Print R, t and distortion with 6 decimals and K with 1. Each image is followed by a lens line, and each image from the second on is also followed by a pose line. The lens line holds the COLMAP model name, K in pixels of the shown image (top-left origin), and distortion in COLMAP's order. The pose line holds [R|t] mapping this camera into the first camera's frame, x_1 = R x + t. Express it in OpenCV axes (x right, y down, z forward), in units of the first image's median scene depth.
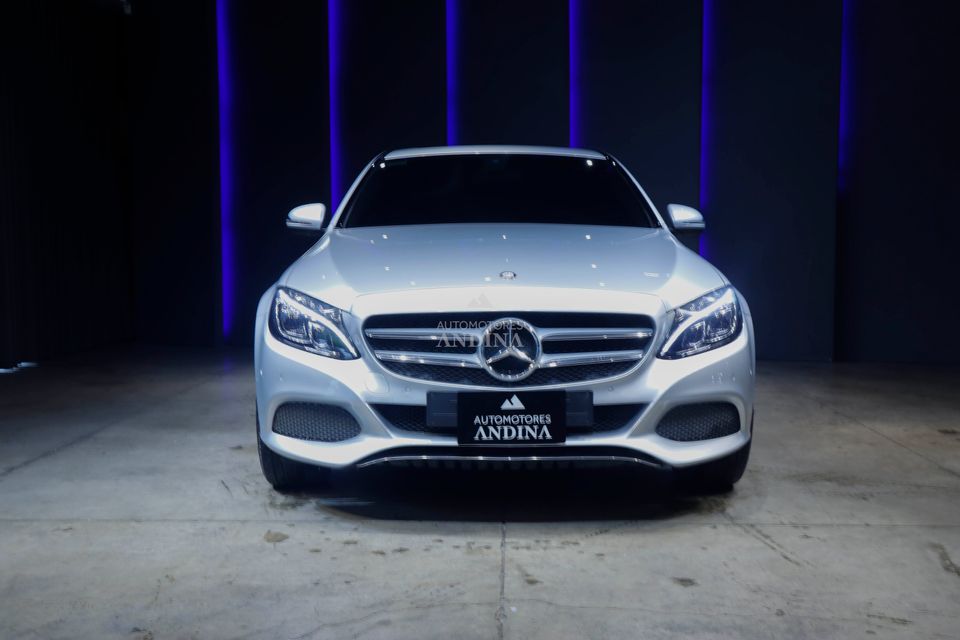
lens RADIAL K [[1104.1, 0, 490.8], [0, 1104.1, 298.8], [0, 0, 1]] dist [0.012689, 0.000000]
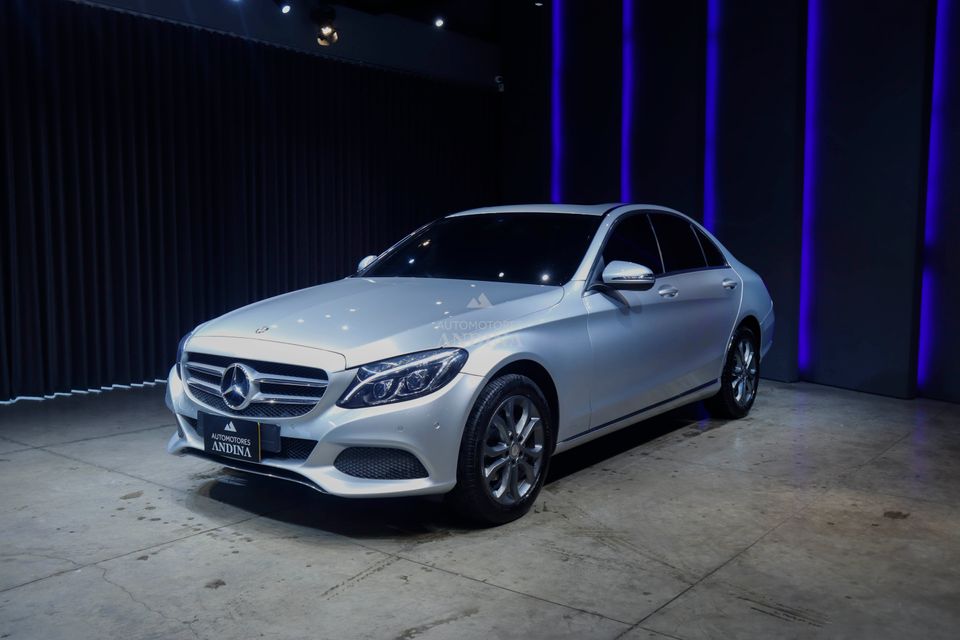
lens RADIAL K [[924.0, 0, 483.8], [0, 924.0, 316.2], [0, 0, 1]] dist [-0.010945, 0.000000]
pose [[0.795147, 0.057263, -0.603707, 0.892831], [-0.041178, 0.998332, 0.040459, -0.092189], [0.605017, -0.007311, 0.796179, 0.294044]]
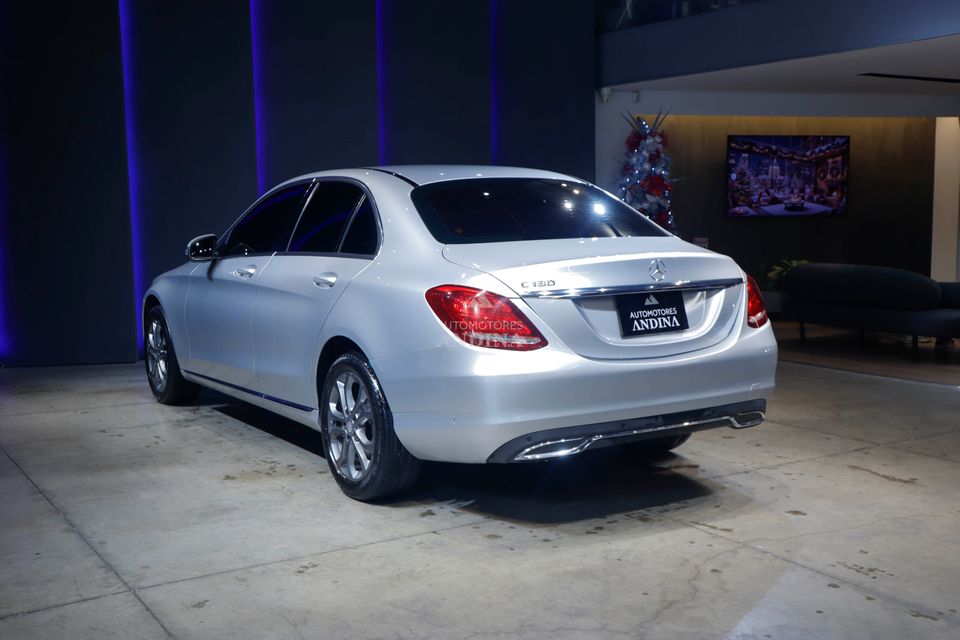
lens RADIAL K [[1104.1, 0, 511.5], [0, 1104.1, 308.1], [0, 0, 1]] dist [0.012689, 0.000000]
pose [[0.825699, -0.059193, 0.560997, -0.810858], [0.039570, 0.998107, 0.047072, -0.085169], [-0.562721, -0.016669, 0.826478, 0.003281]]
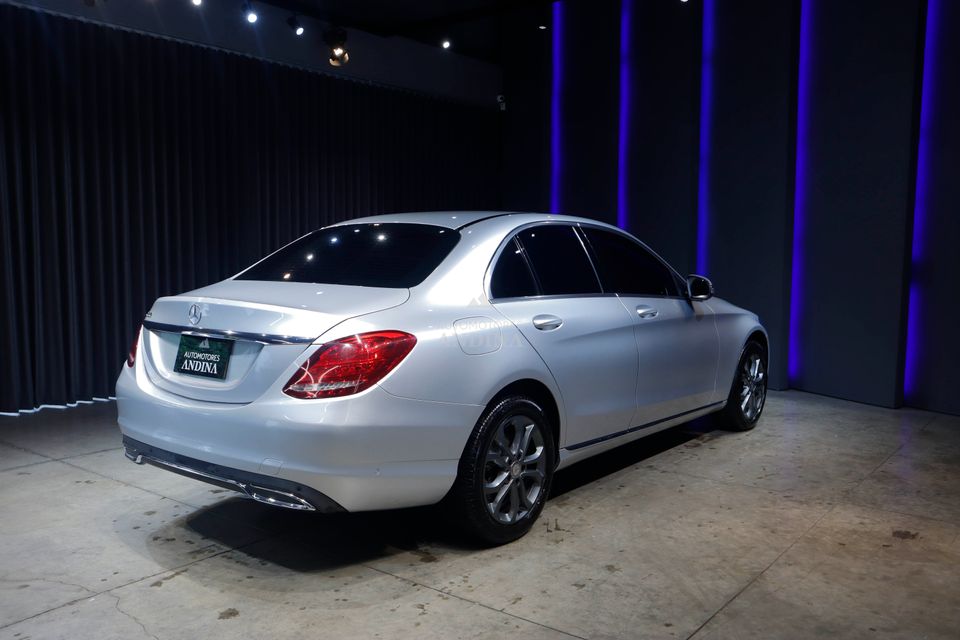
lens RADIAL K [[850.3, 0, 486.5], [0, 850.3, 321.4], [0, 0, 1]] dist [-0.046425, 0.006311]
pose [[0.800320, 0.063703, -0.596180, 0.816923], [-0.044491, 0.997908, 0.046904, -0.113591], [0.597920, -0.011013, 0.801480, 0.353189]]
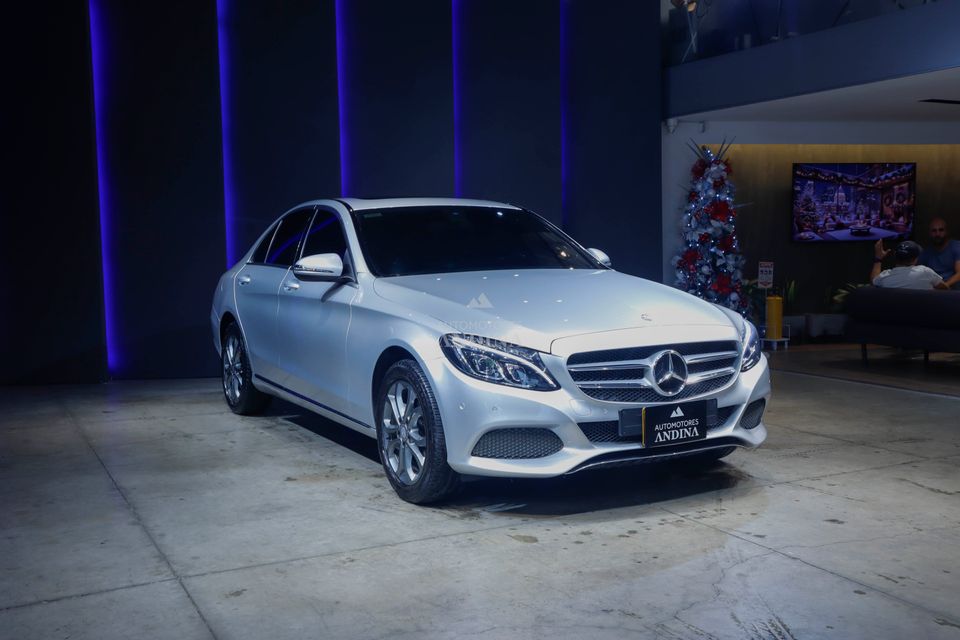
lens RADIAL K [[1038.2, 0, 499.5], [0, 1038.2, 310.3], [0, 0, 1]] dist [-0.002420, 0.000000]
pose [[0.876459, -0.044732, 0.479395, -0.743930], [0.040906, 0.998993, 0.018429, -0.059632], [-0.479736, 0.003458, 0.877406, -0.003452]]
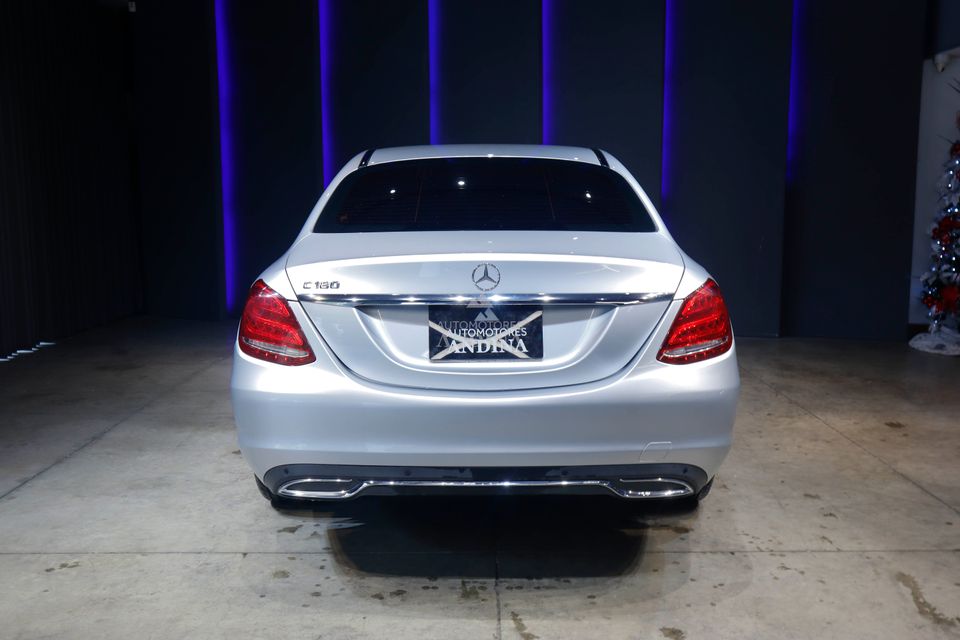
lens RADIAL K [[957.8, 0, 488.2], [0, 957.8, 311.2], [0, 0, 1]] dist [-0.015239, 0.000000]
pose [[0.999646, -0.001565, 0.026577, -0.019668], [-0.000364, 0.997374, 0.072424, -0.092516], [-0.026620, -0.072408, 0.997020, 0.118600]]
